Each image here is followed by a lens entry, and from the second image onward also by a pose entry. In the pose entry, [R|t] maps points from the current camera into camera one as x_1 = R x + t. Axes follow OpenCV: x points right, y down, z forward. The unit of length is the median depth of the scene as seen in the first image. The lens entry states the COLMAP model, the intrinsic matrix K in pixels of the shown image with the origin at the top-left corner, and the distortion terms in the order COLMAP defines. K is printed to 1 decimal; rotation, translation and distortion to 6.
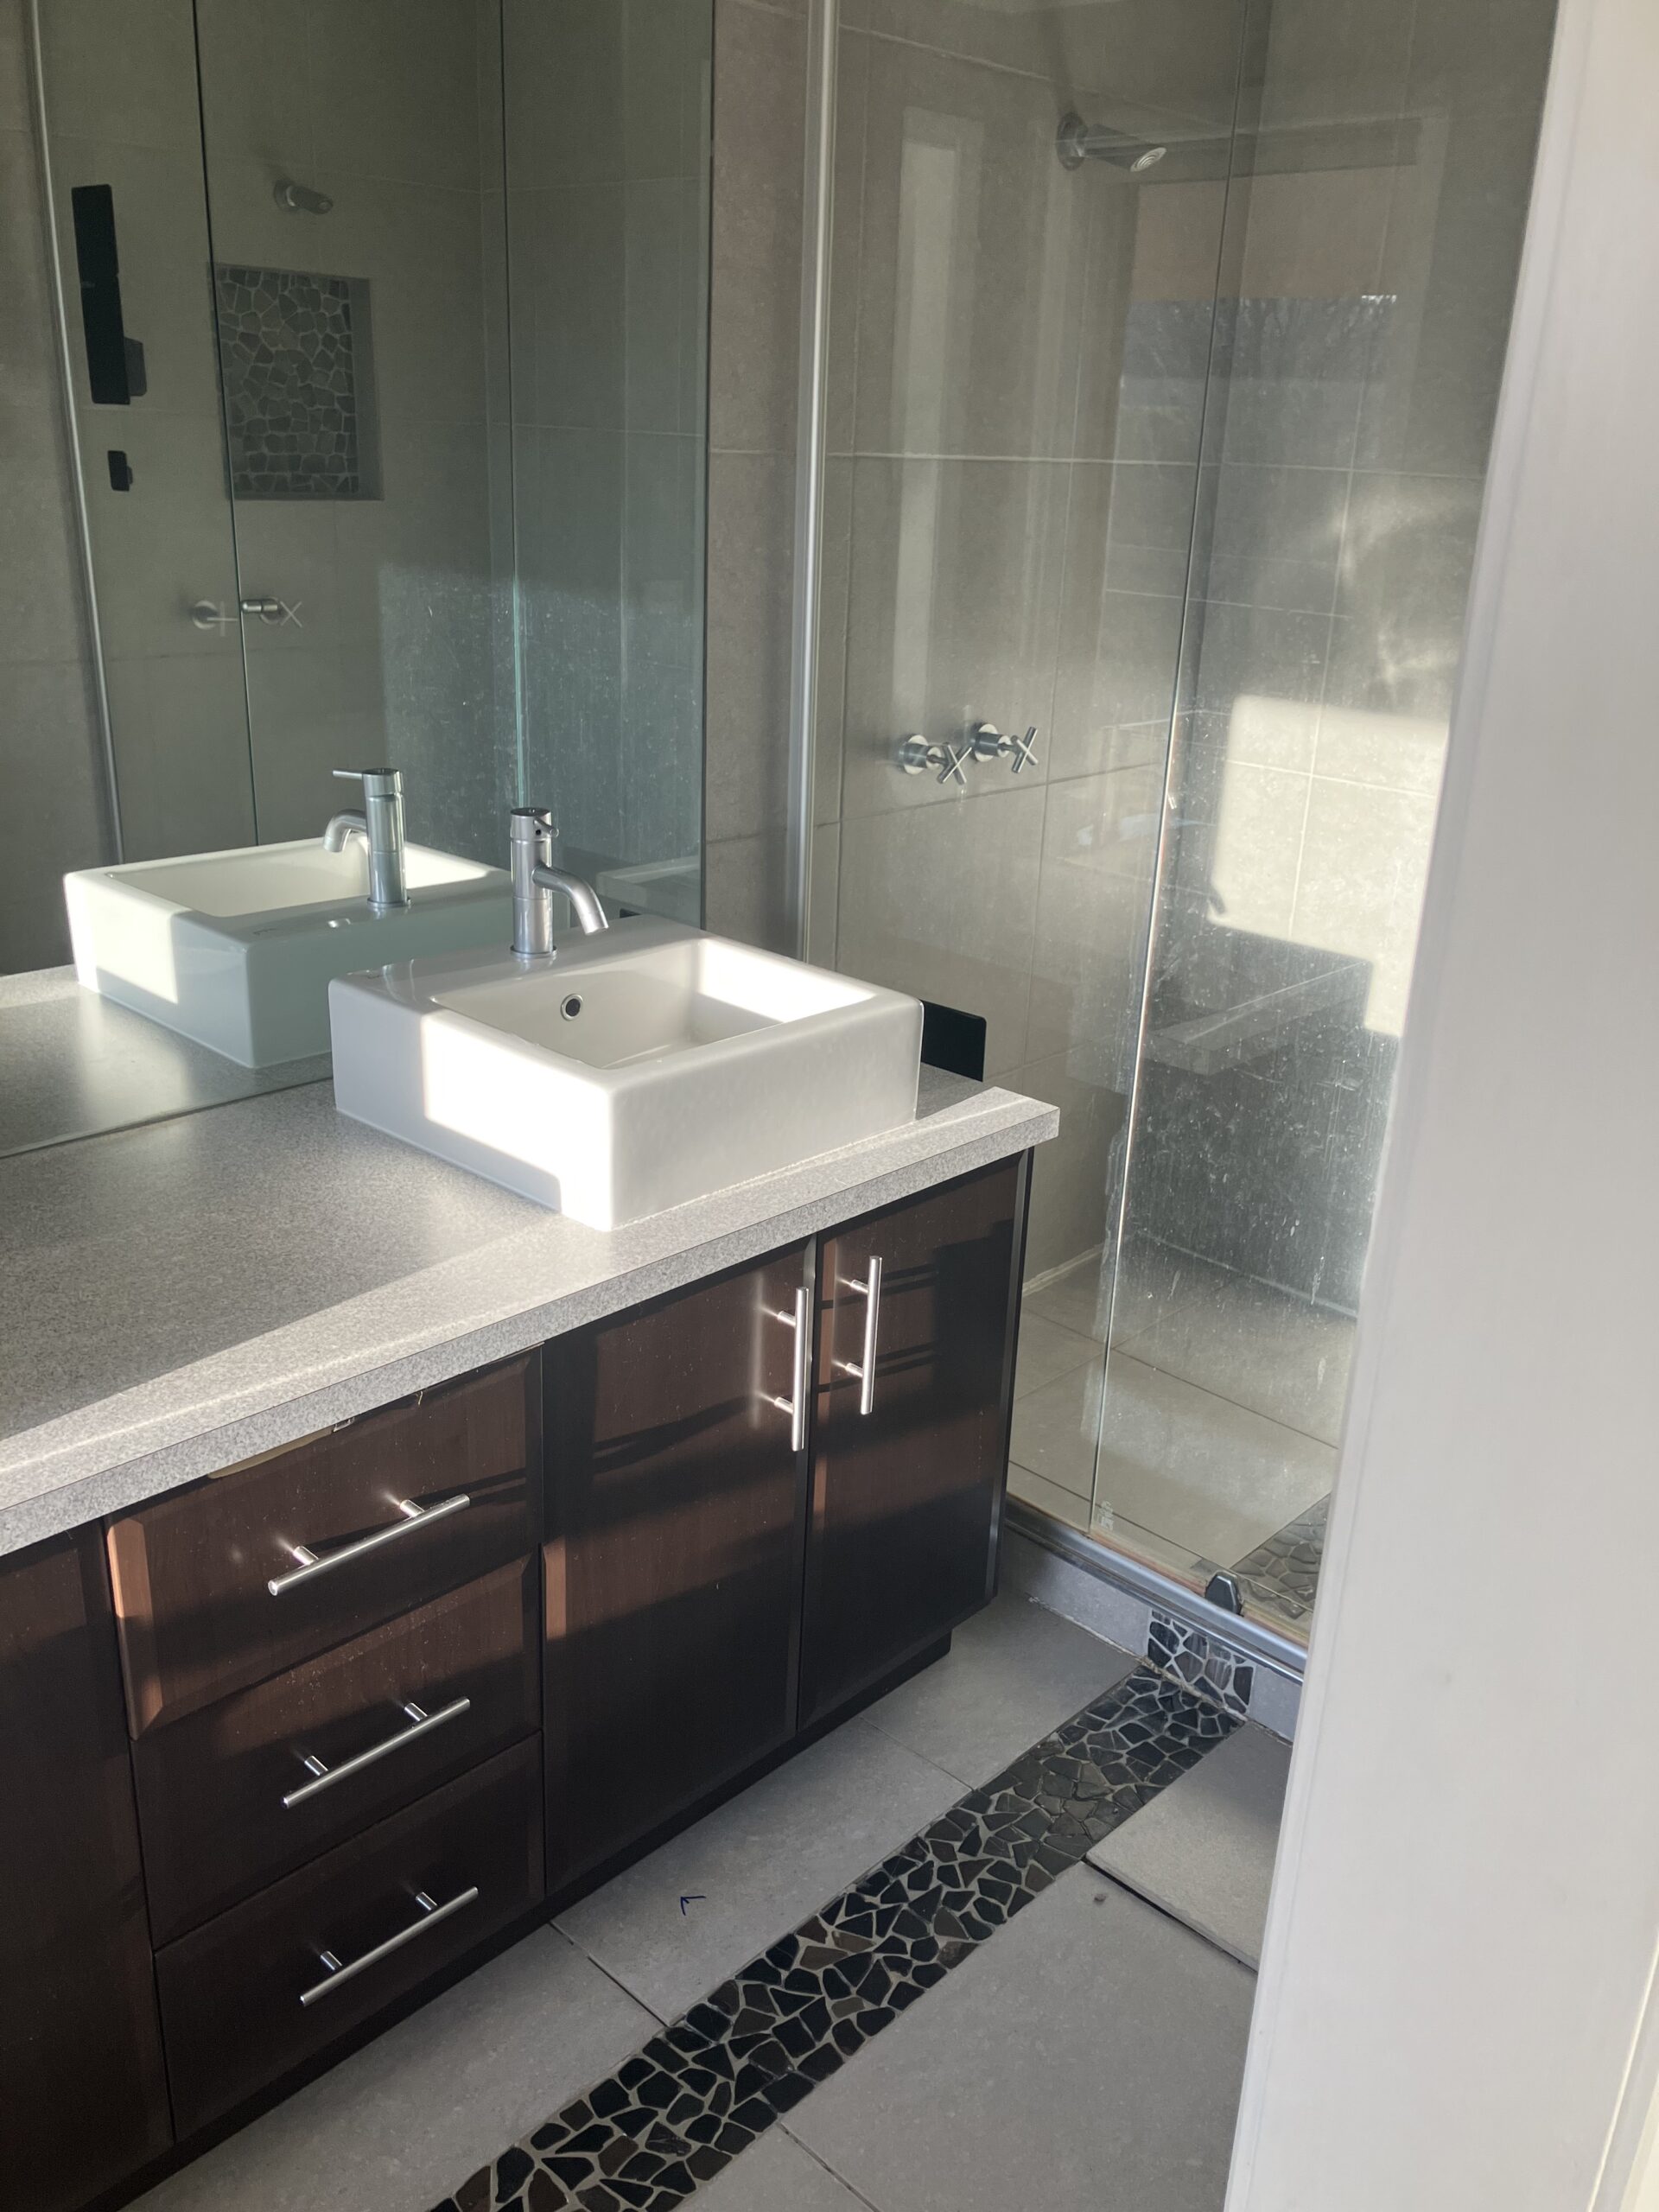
lens RADIAL K [[1825.2, 0, 842.5], [0, 1825.2, 1182.8], [0, 0, 1]] dist [0.037572, -0.041263]
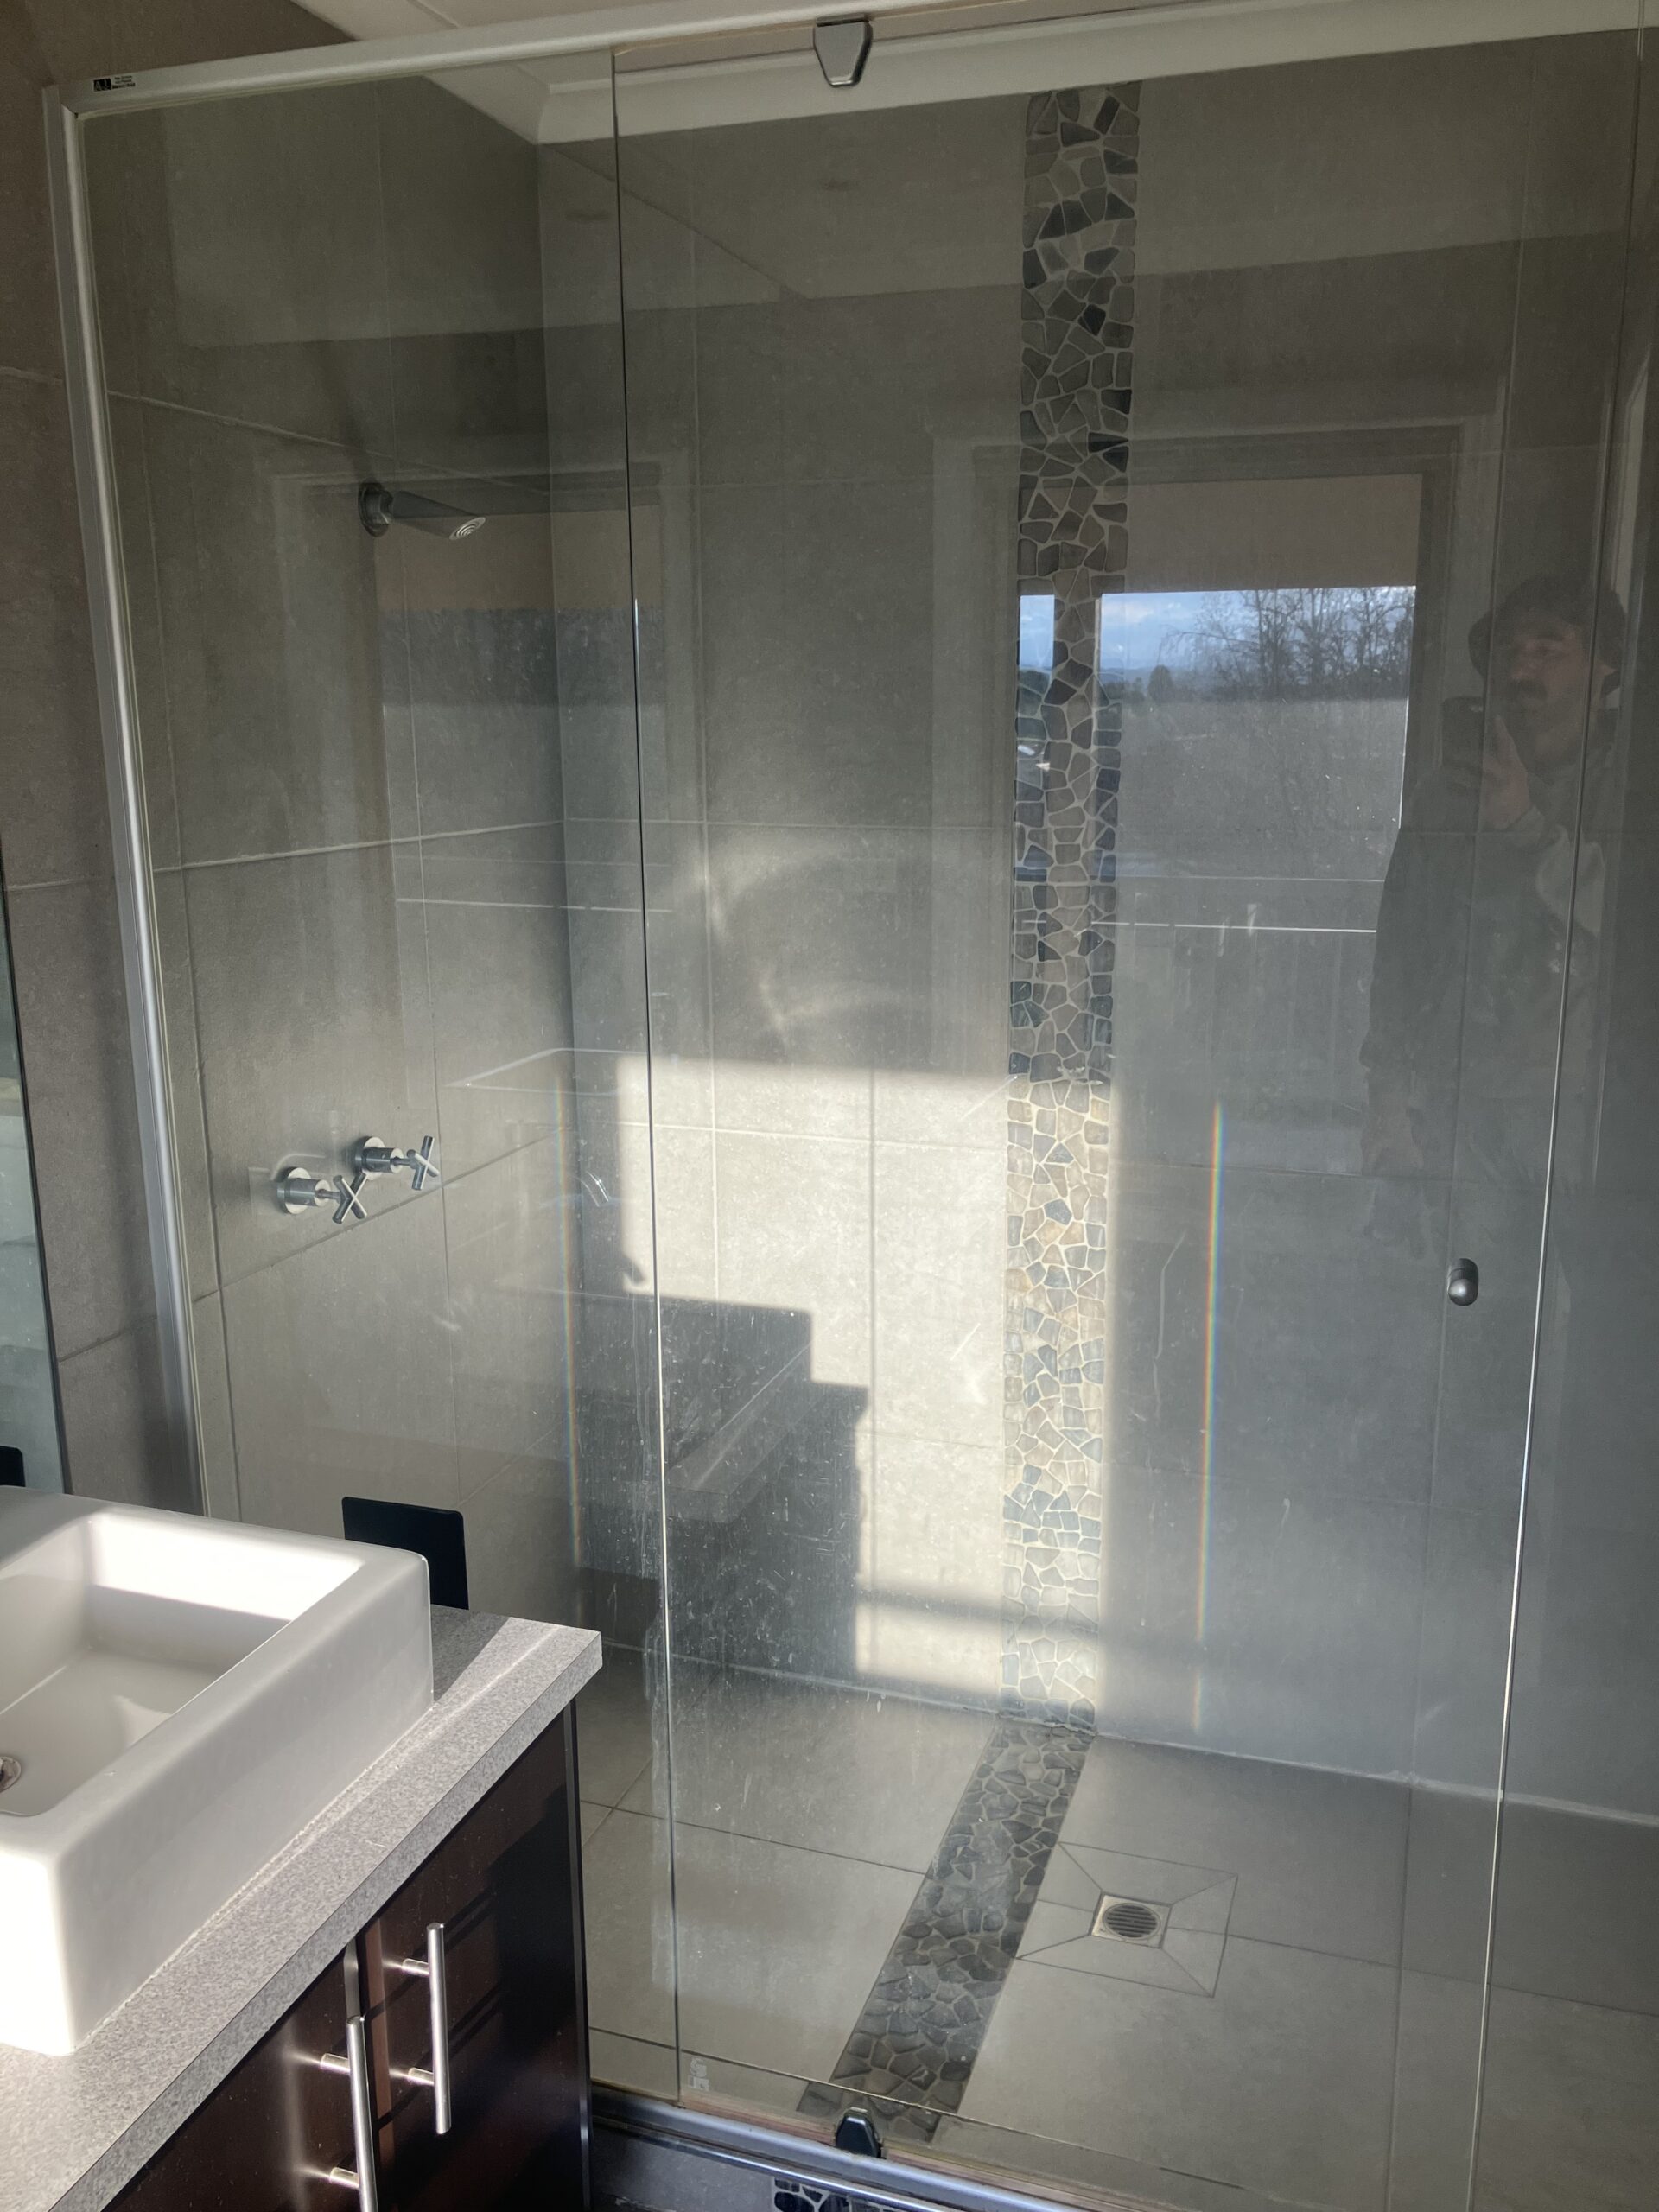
lens RADIAL K [[1825.2, 0, 848.1], [0, 1825.2, 1145.6], [0, 0, 1]] dist [0.037572, -0.041263]
pose [[0.906583, -0.136994, 0.399173, -0.068544], [0.192566, 0.975925, -0.102416, -0.130923], [-0.375533, 0.169716, 0.911138, 0.155114]]
